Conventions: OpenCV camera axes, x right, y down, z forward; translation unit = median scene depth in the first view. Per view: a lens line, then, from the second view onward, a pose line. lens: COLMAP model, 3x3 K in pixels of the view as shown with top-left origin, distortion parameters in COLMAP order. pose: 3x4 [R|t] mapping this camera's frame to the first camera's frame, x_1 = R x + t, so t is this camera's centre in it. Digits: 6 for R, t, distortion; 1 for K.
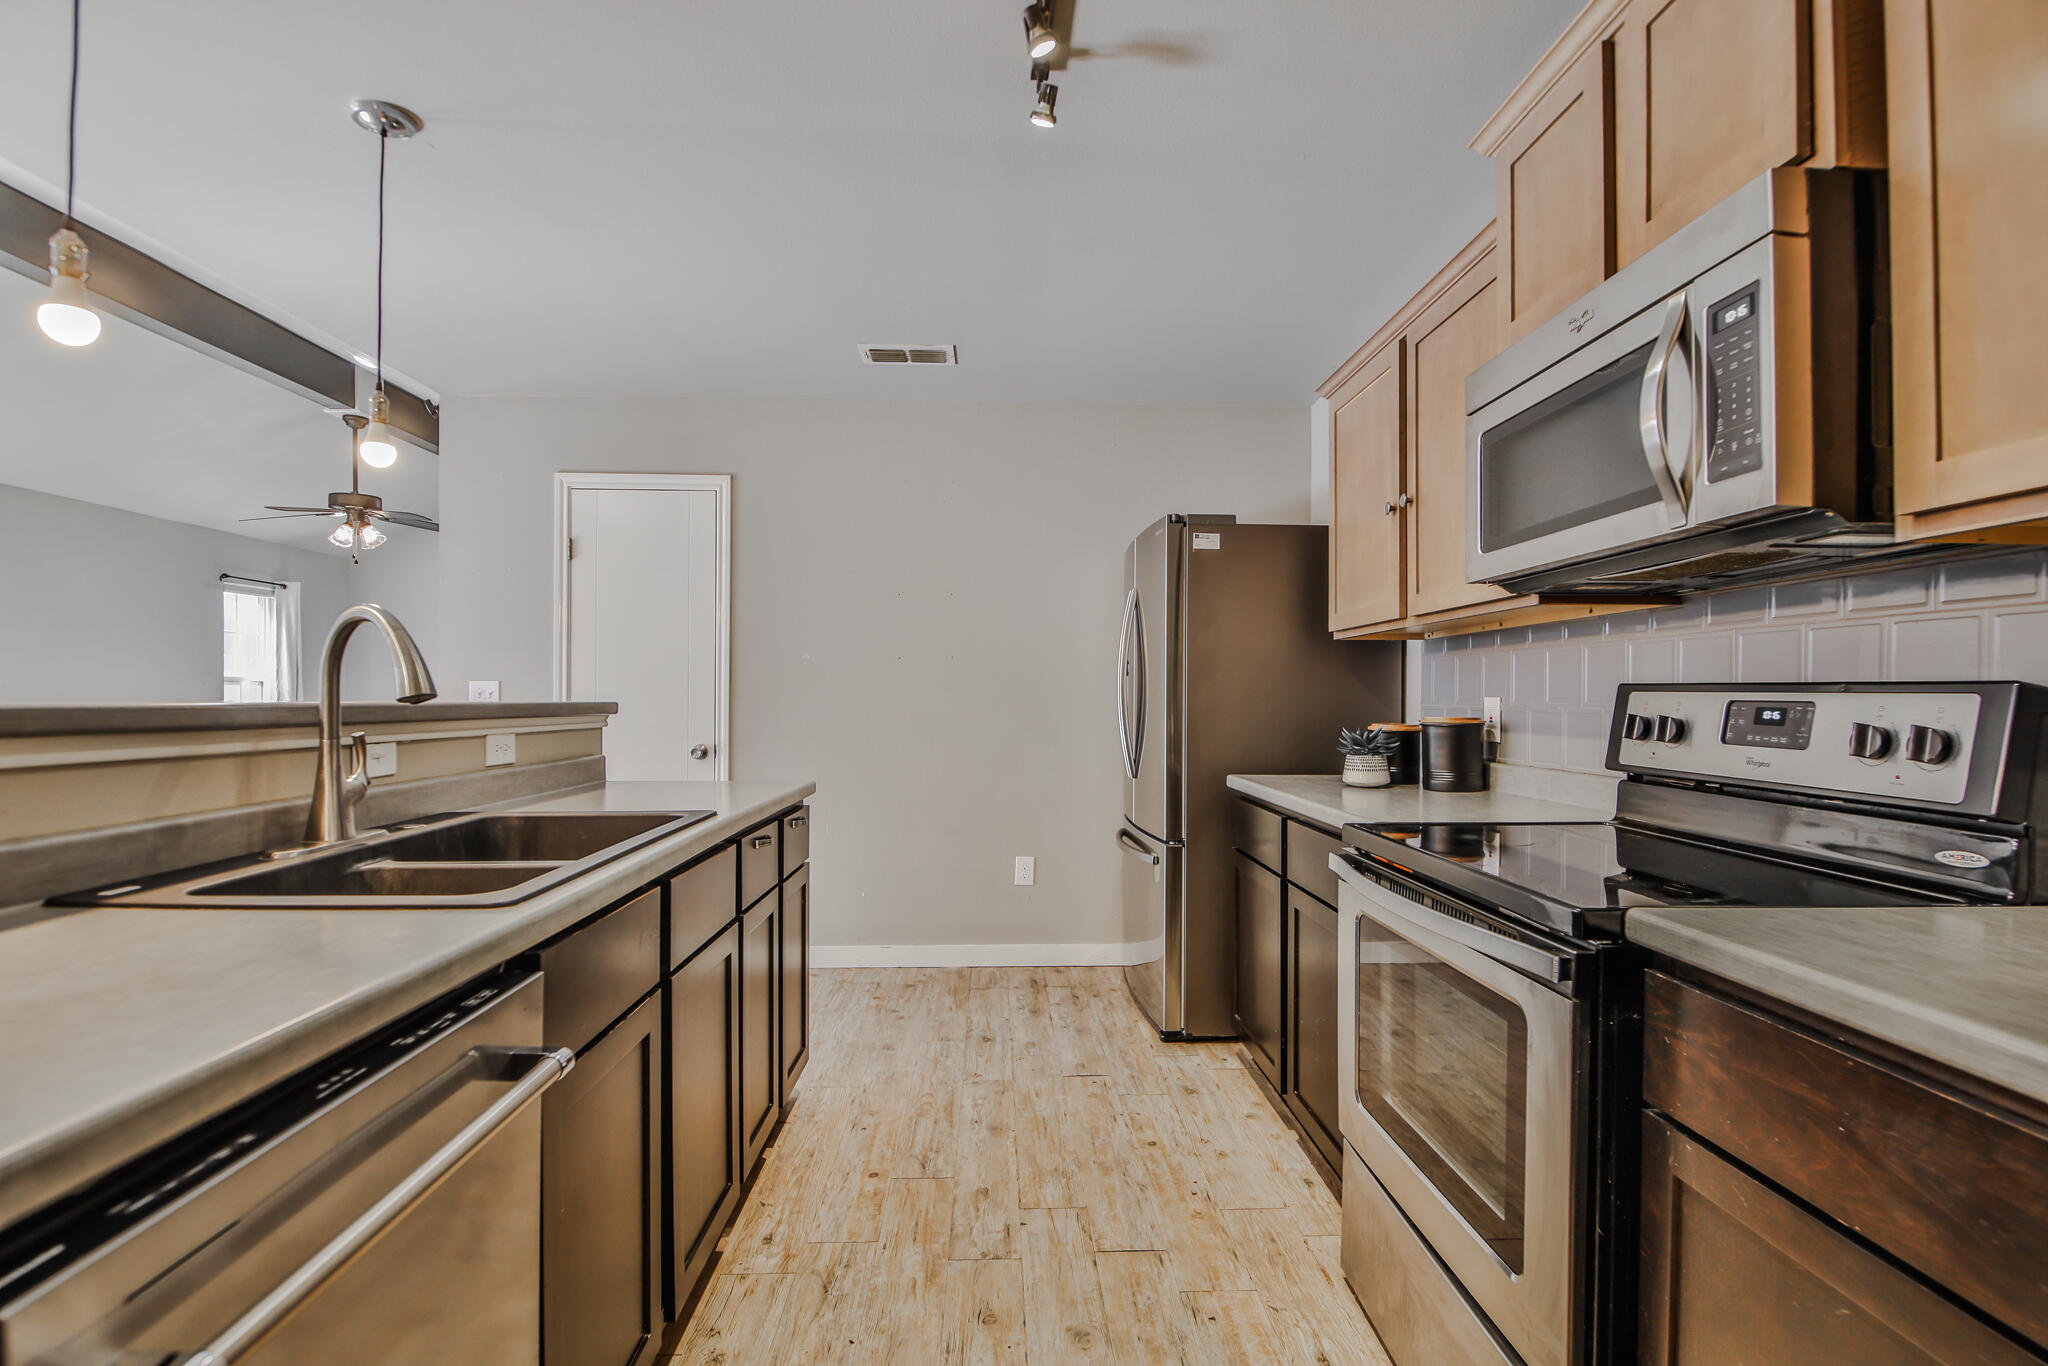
lens RADIAL K [[939.0, 0, 1031.4], [0, 939.0, 700.8], [0, 0, 1]] dist [0.002181, -0.011631]
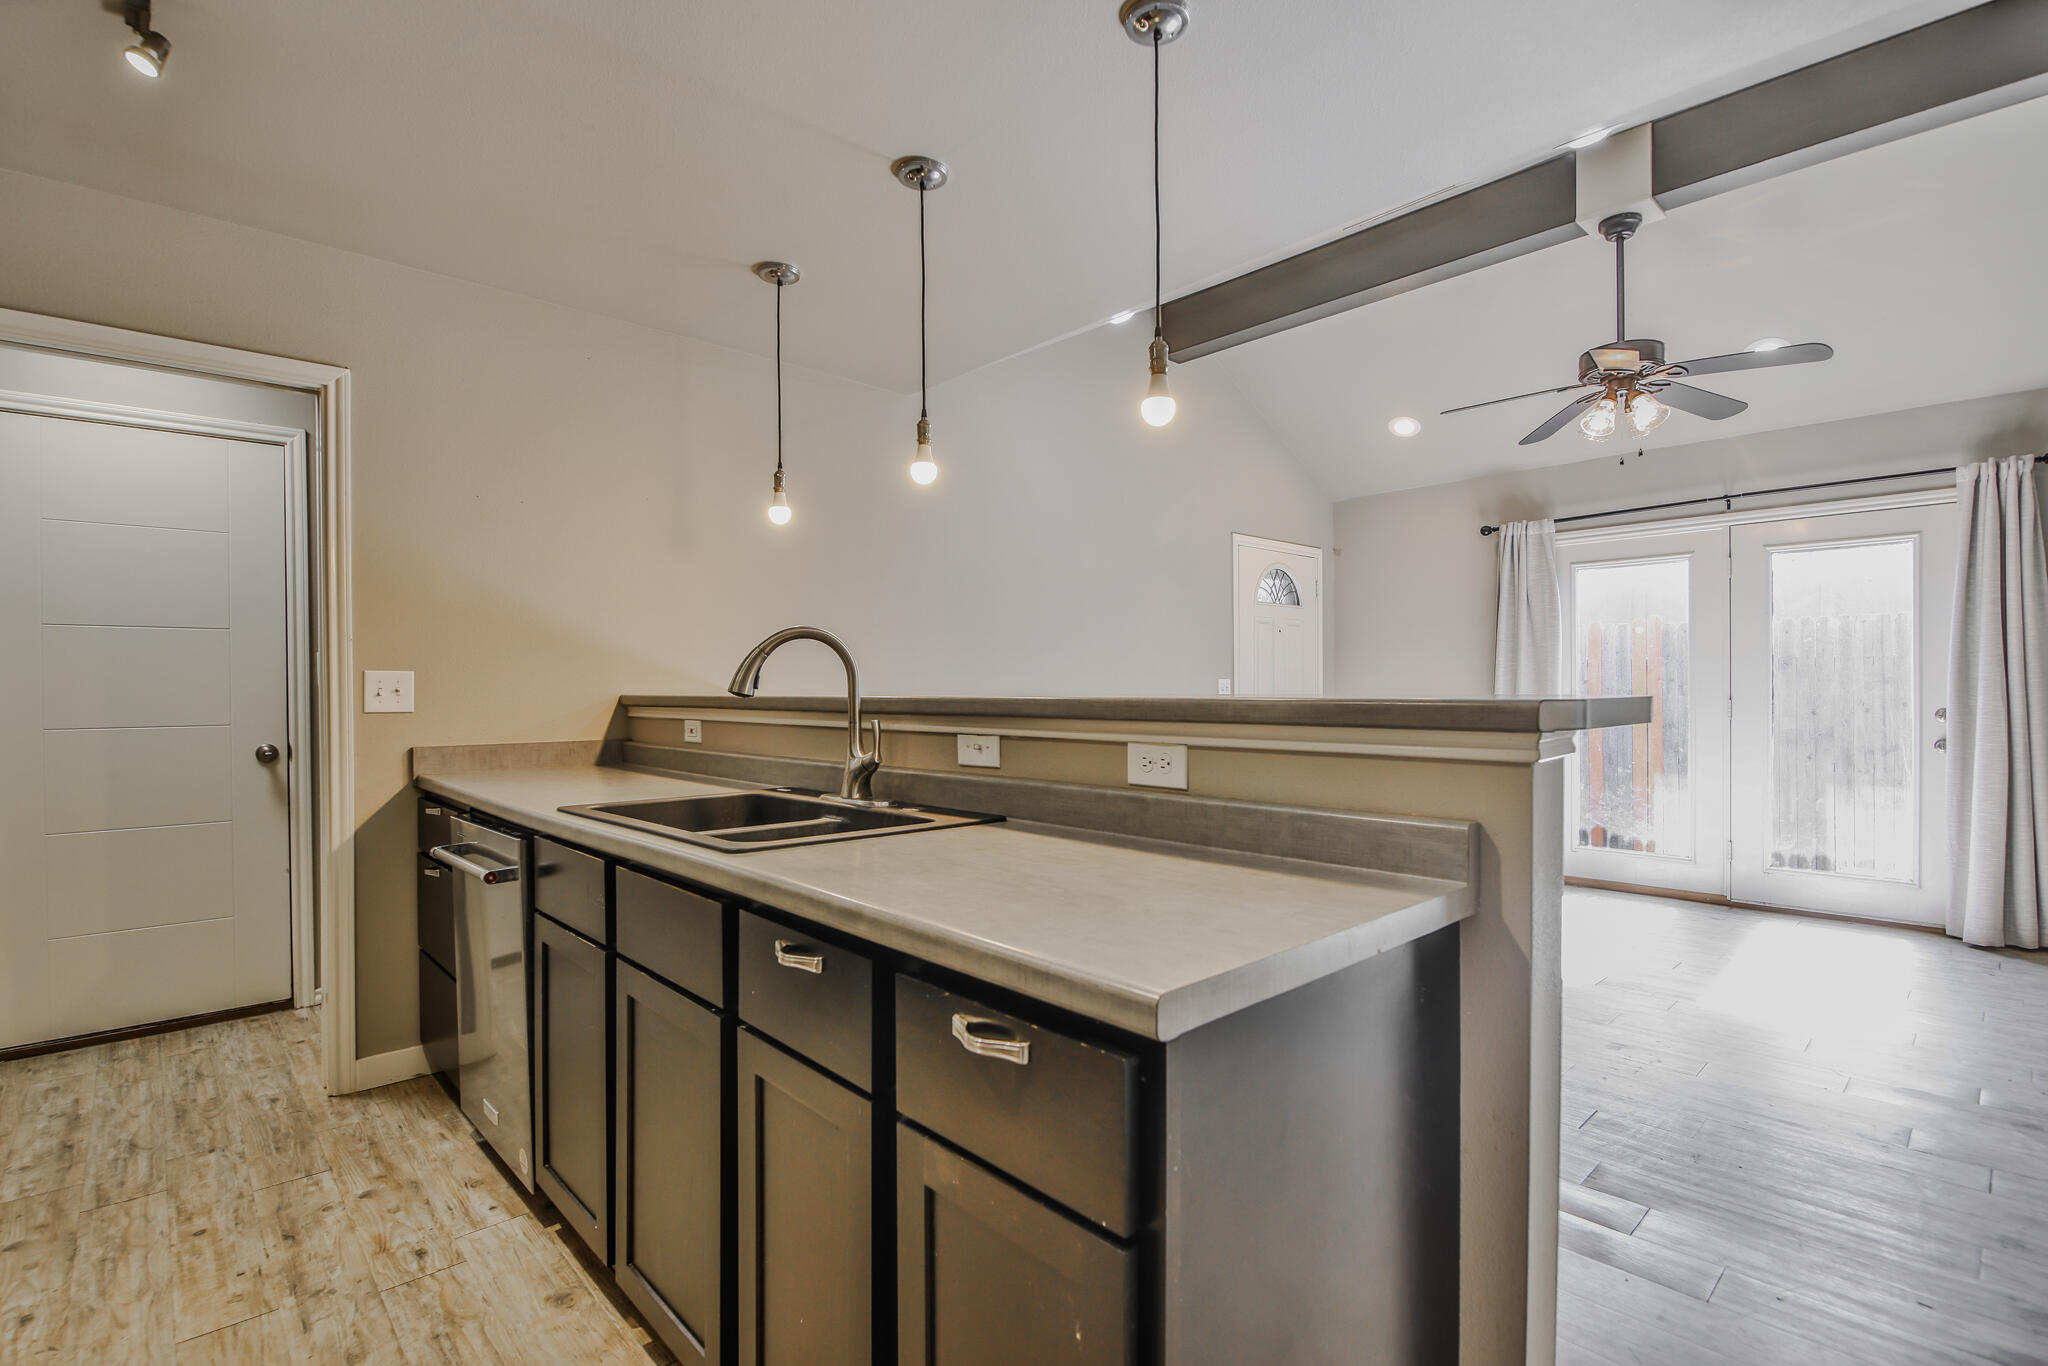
lens RADIAL K [[947.3, 0, 1025.2], [0, 947.3, 693.8], [0, 0, 1]] dist [-0.004418, -0.006681]
pose [[-0.760384, 0.003600, -0.649464, -0.036838], [0.002167, 0.999993, 0.003007, -0.004698], [0.649470, 0.000879, -0.760387, 1.855101]]
